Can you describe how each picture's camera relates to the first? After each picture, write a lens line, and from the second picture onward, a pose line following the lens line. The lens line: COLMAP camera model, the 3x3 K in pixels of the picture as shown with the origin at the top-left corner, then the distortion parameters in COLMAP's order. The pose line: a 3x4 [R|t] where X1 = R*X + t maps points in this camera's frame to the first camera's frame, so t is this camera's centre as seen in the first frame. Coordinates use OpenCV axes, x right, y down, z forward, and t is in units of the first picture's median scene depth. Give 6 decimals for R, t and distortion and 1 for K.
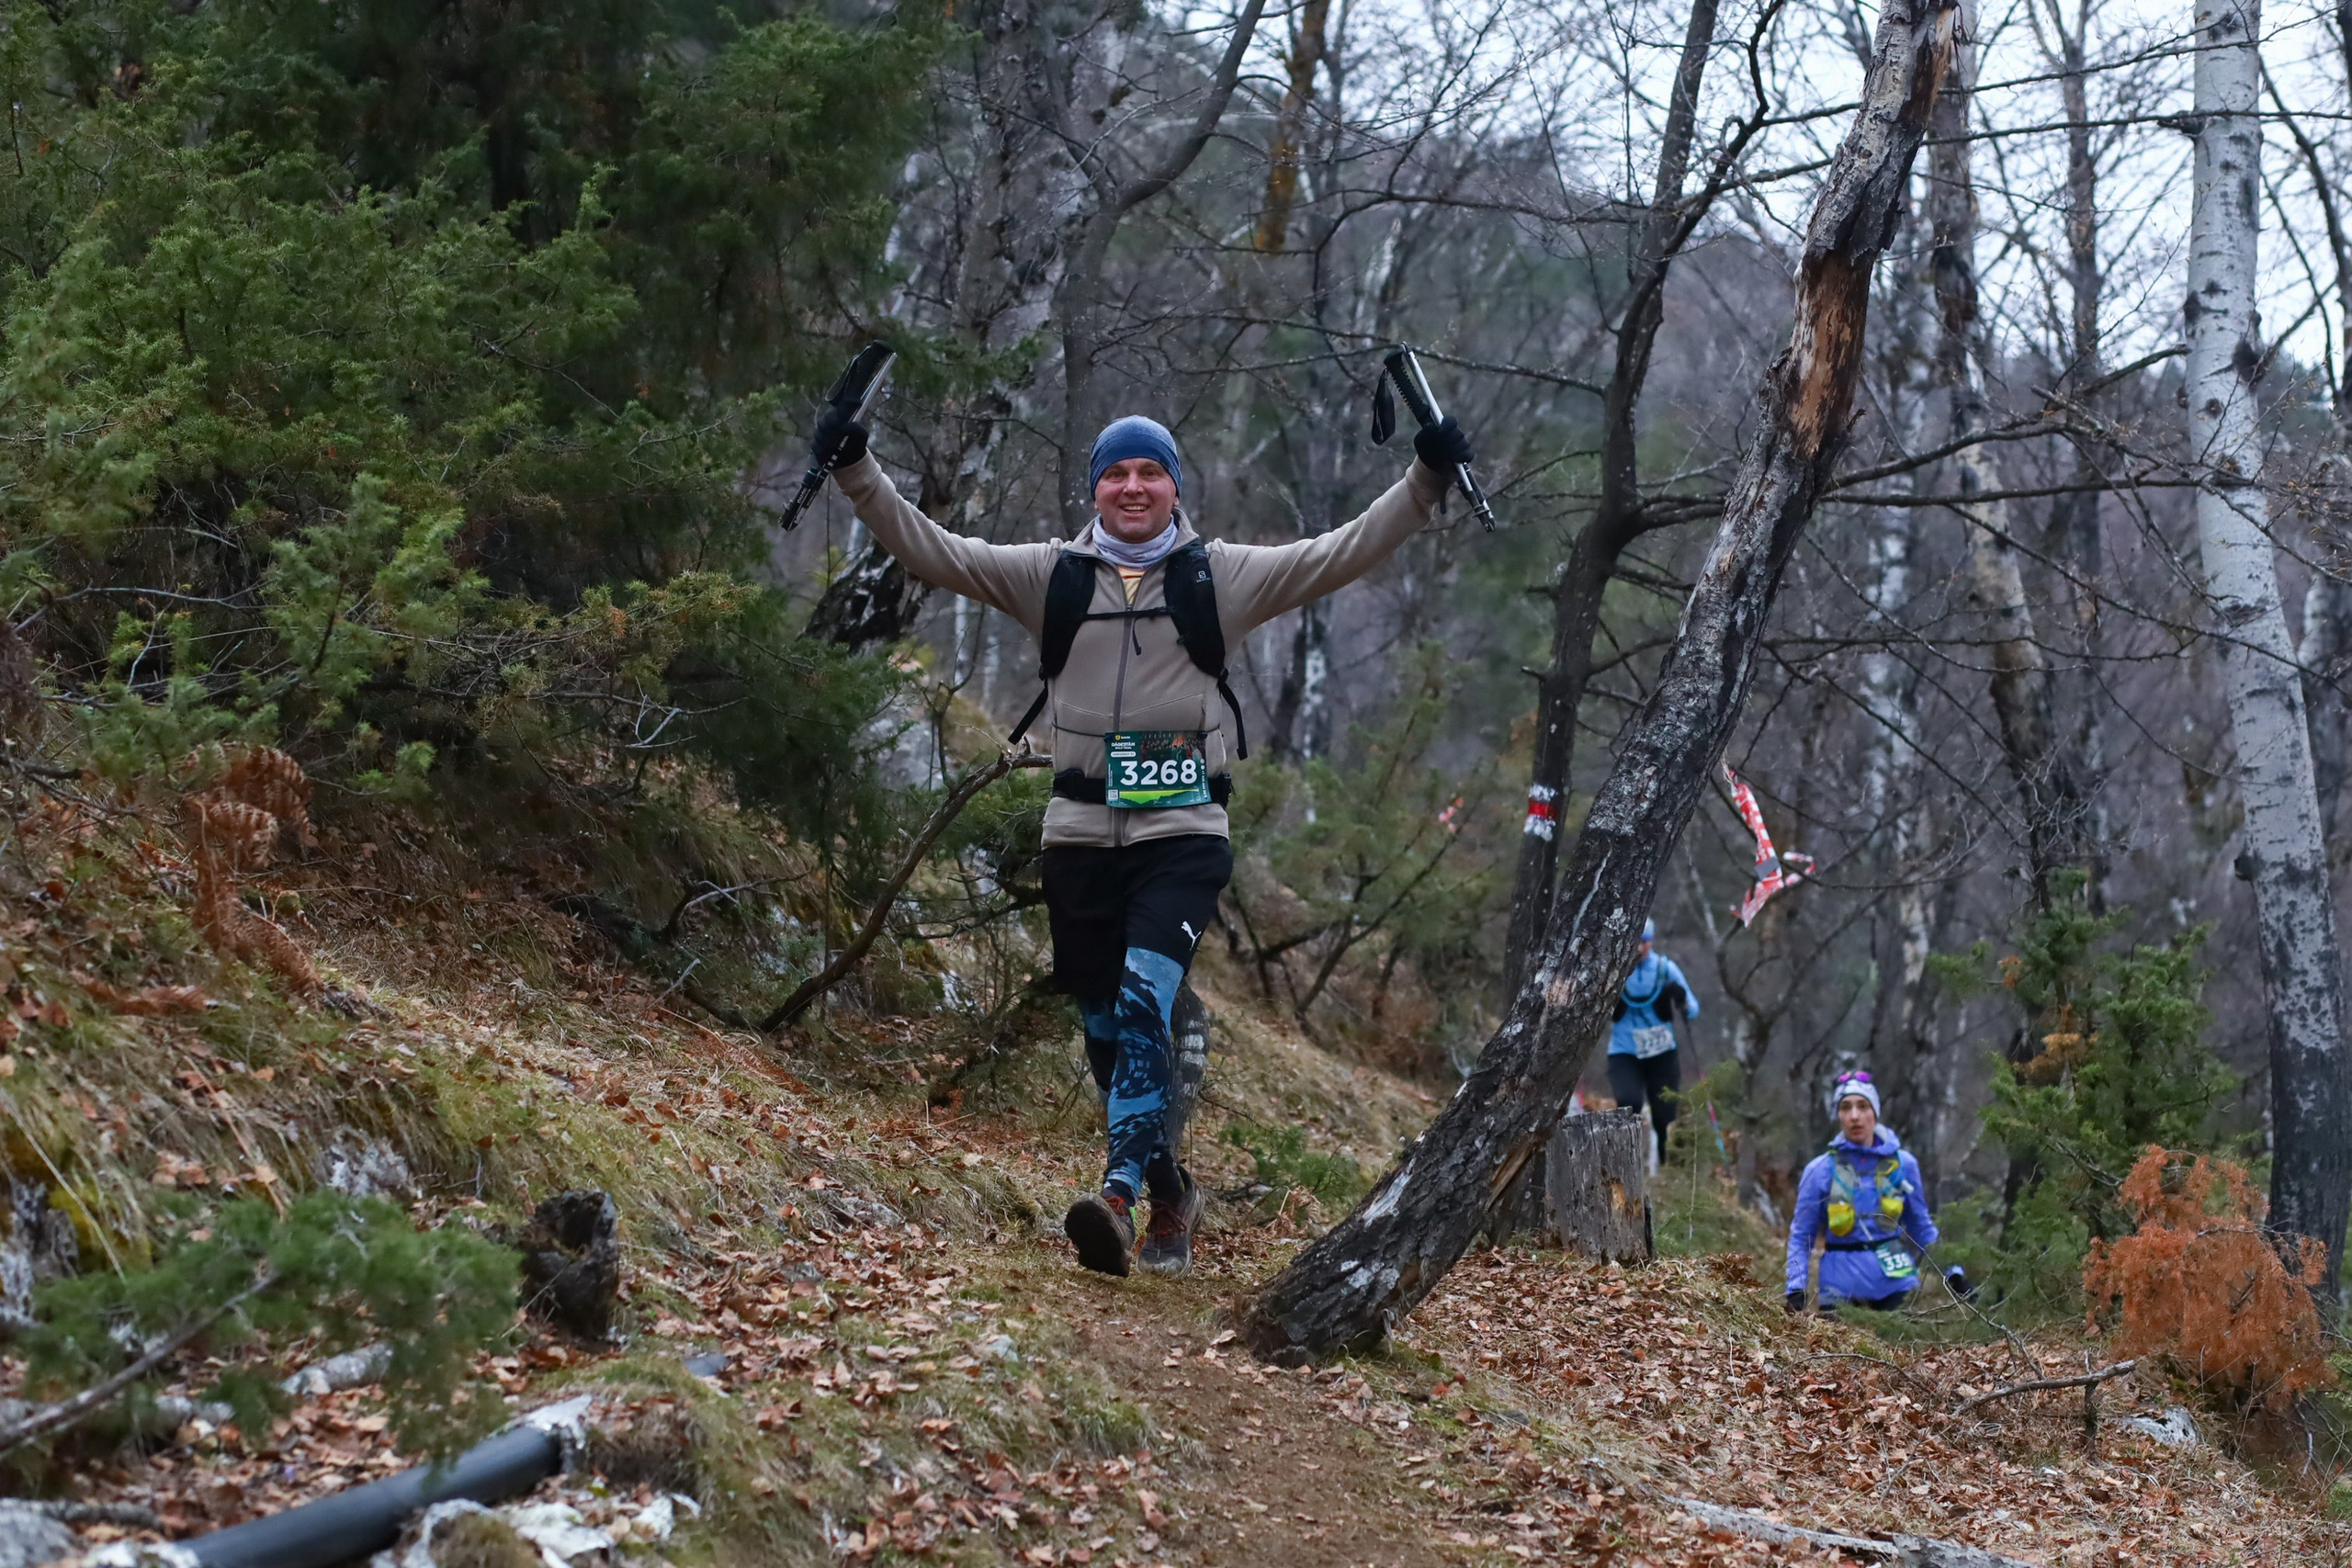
lens RADIAL K [[5782.7, 0, 1176.0], [0, 5782.7, 784.0], [0, 0, 1]] dist [0.027798, -1.911086]
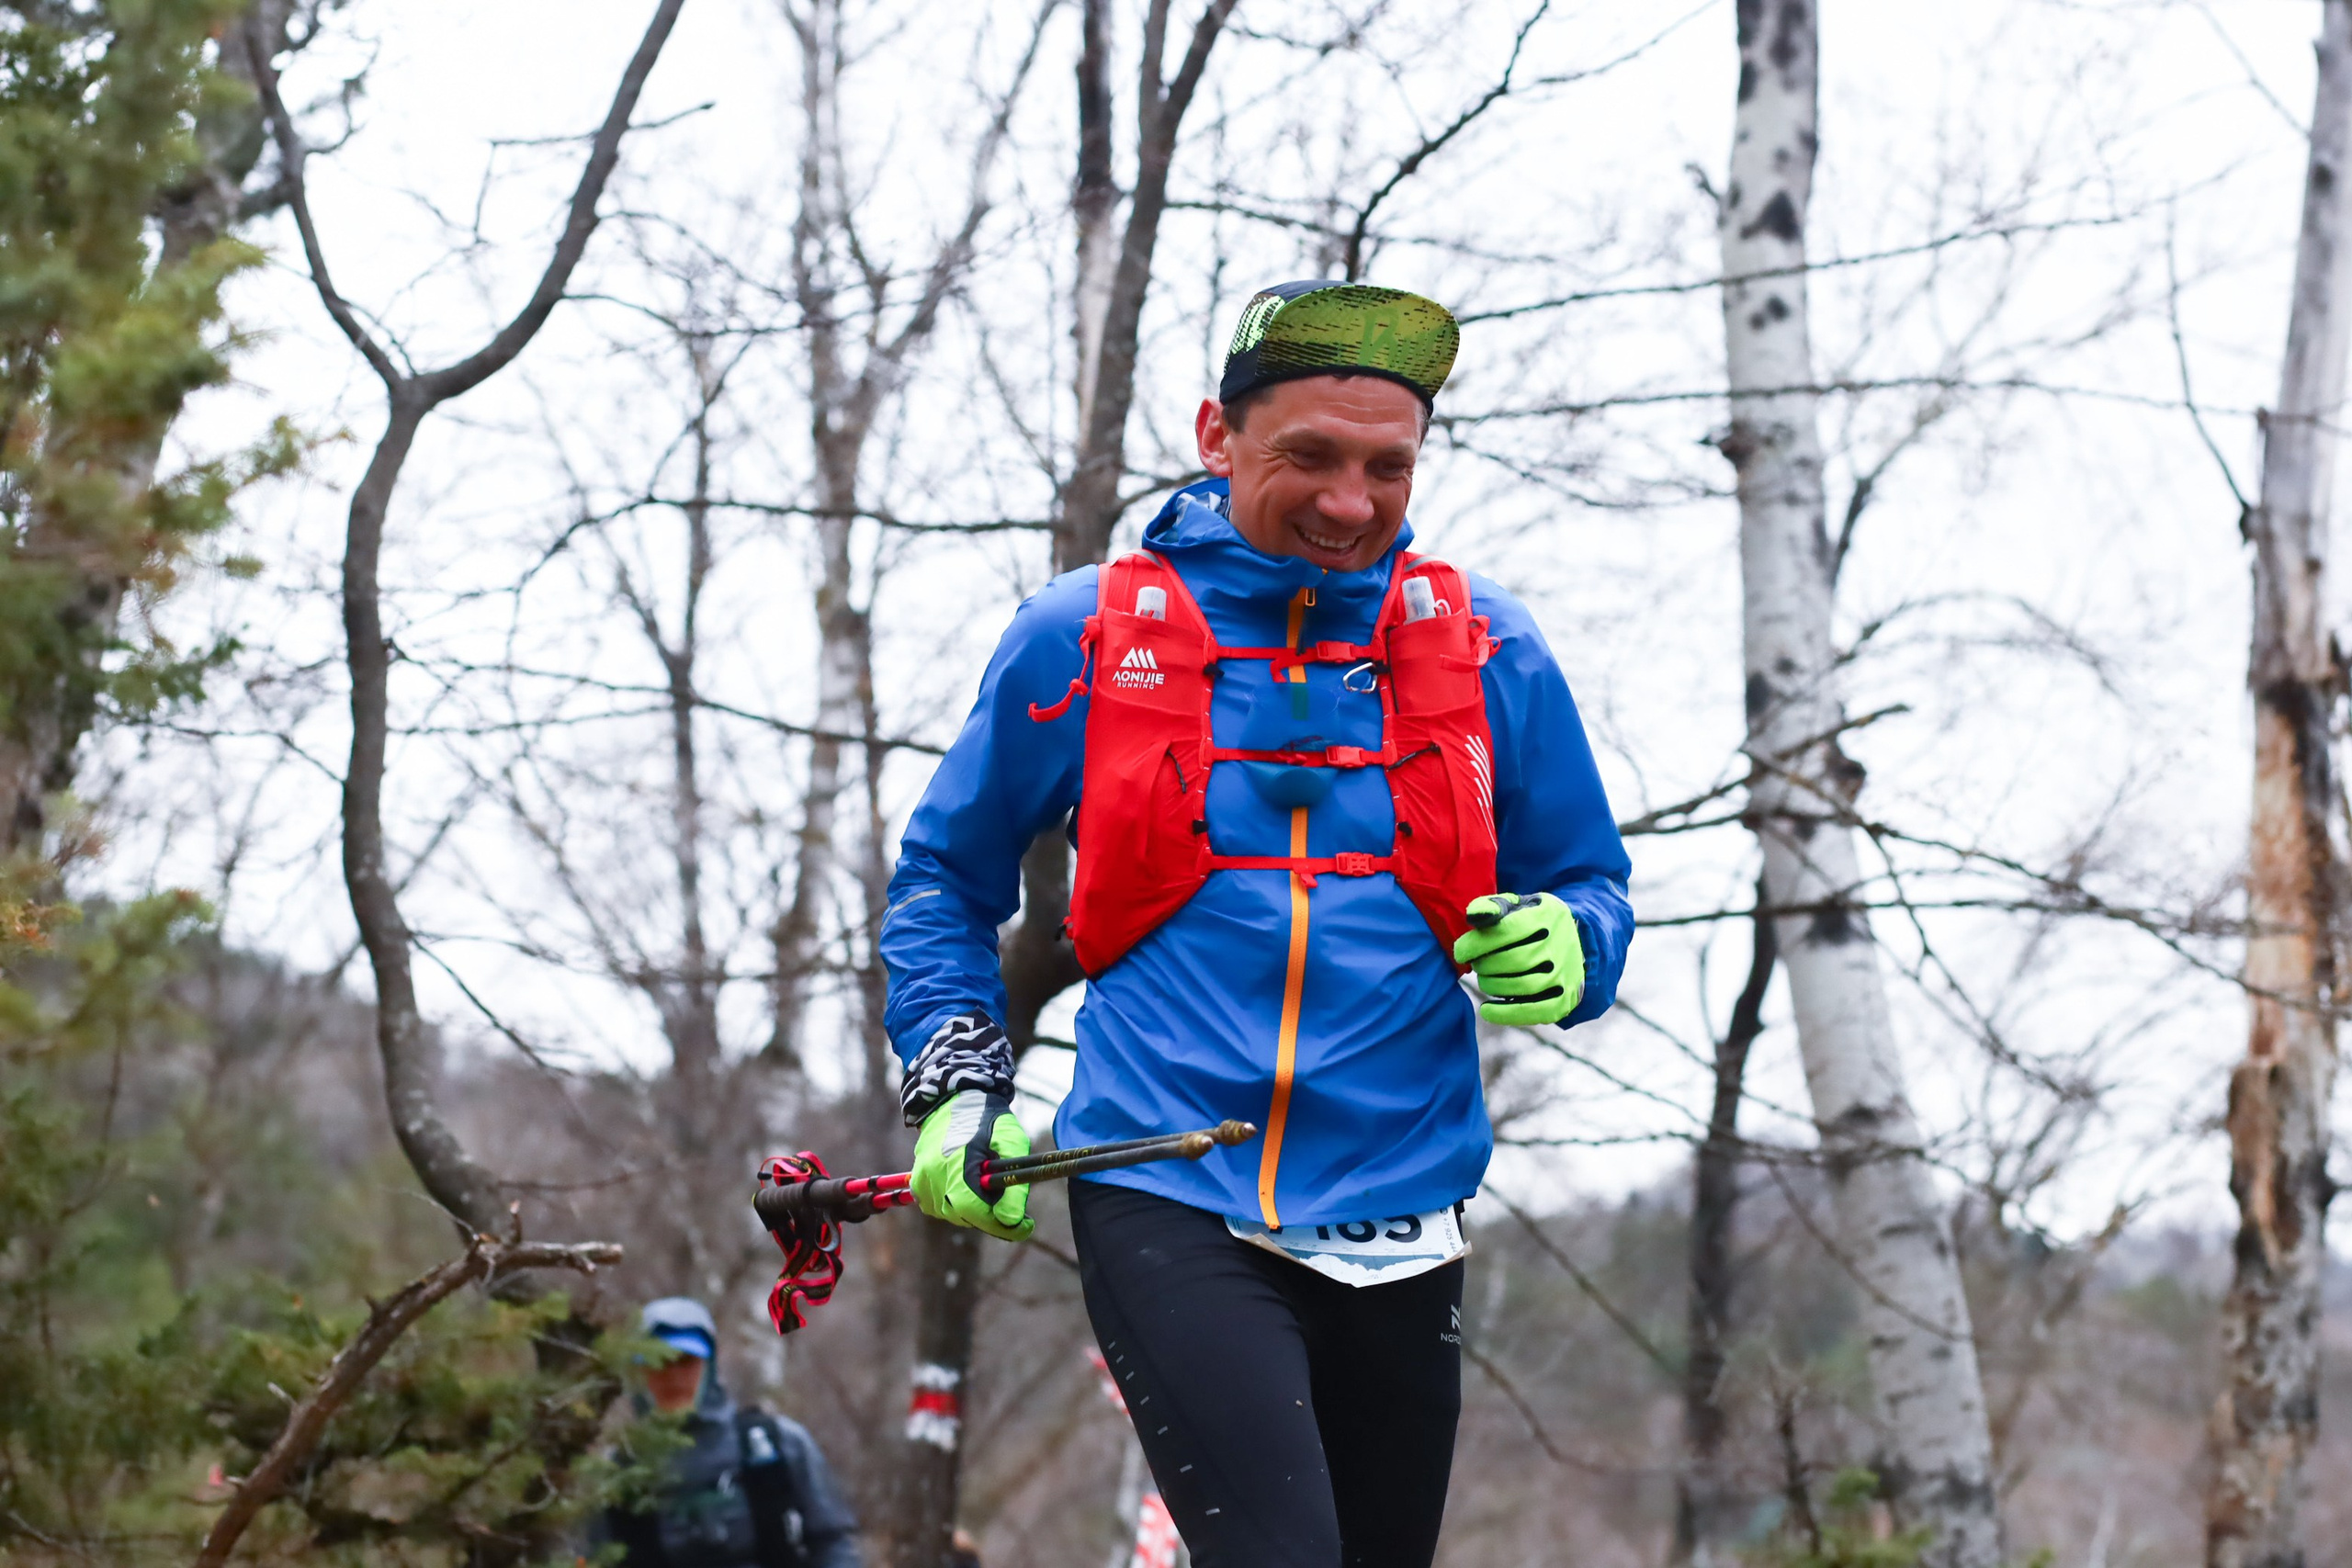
lens RADIAL K [[5836.0, 0, 1176.0], [0, 5836.0, 784.0], [0, 0, 1]] dist [-0.031585, -0.962657]
pose [[0.965179, 0.018319, 0.260947, -0.102522], [0.013536, 0.992711, -0.119756, 0.017396], [-0.261239, 0.119118, 0.957896, 0.425572]]
